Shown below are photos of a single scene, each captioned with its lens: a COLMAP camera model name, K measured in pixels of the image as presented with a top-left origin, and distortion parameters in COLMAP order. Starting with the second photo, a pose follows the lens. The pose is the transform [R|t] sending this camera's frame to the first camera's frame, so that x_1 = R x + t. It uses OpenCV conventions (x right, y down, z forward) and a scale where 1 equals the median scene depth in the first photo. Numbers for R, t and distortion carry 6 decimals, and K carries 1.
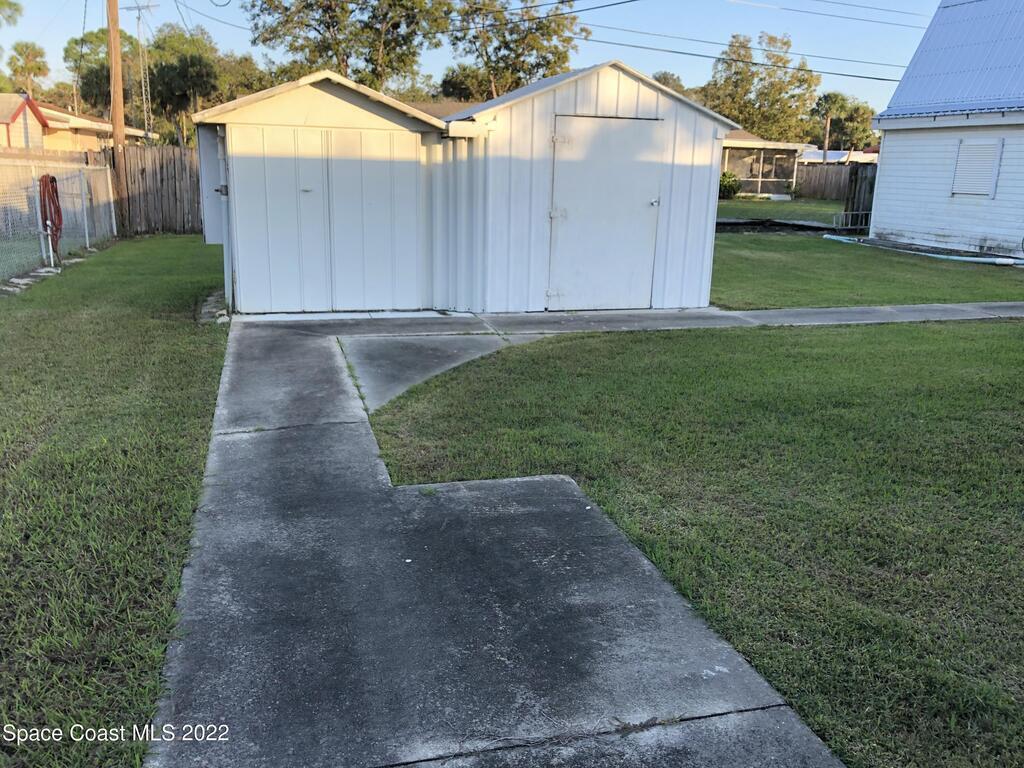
lens RADIAL K [[831.2, 0, 515.4], [0, 831.2, 371.1], [0, 0, 1]] dist [0.029200, 0.006423]
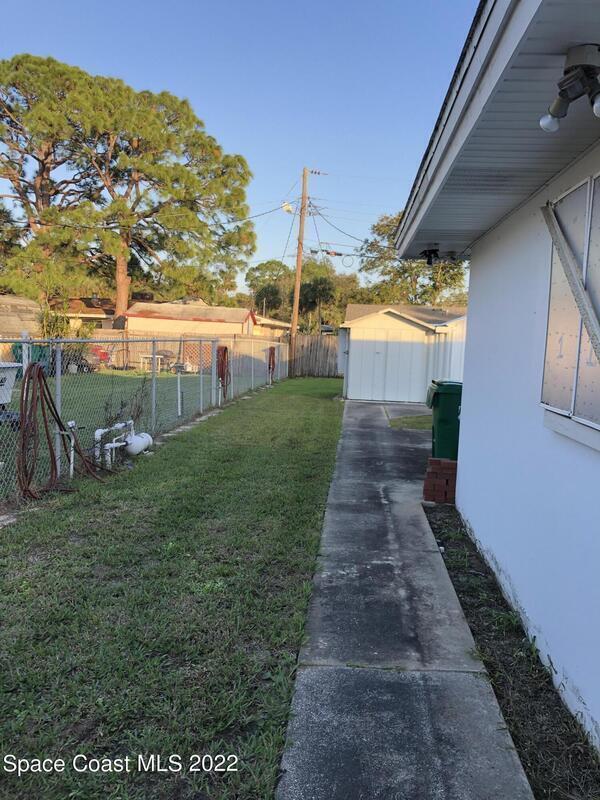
lens RADIAL K [[653.8, 0, 300.0], [0, 653.8, 400.0], [0, 0, 1]] dist [0.297747, 0.001295]
pose [[0.932664, 0.048284, -0.357501, 0.110951], [-0.105110, 0.984376, -0.141263, 0.102529], [0.345095, 0.169328, 0.923167, -0.401074]]
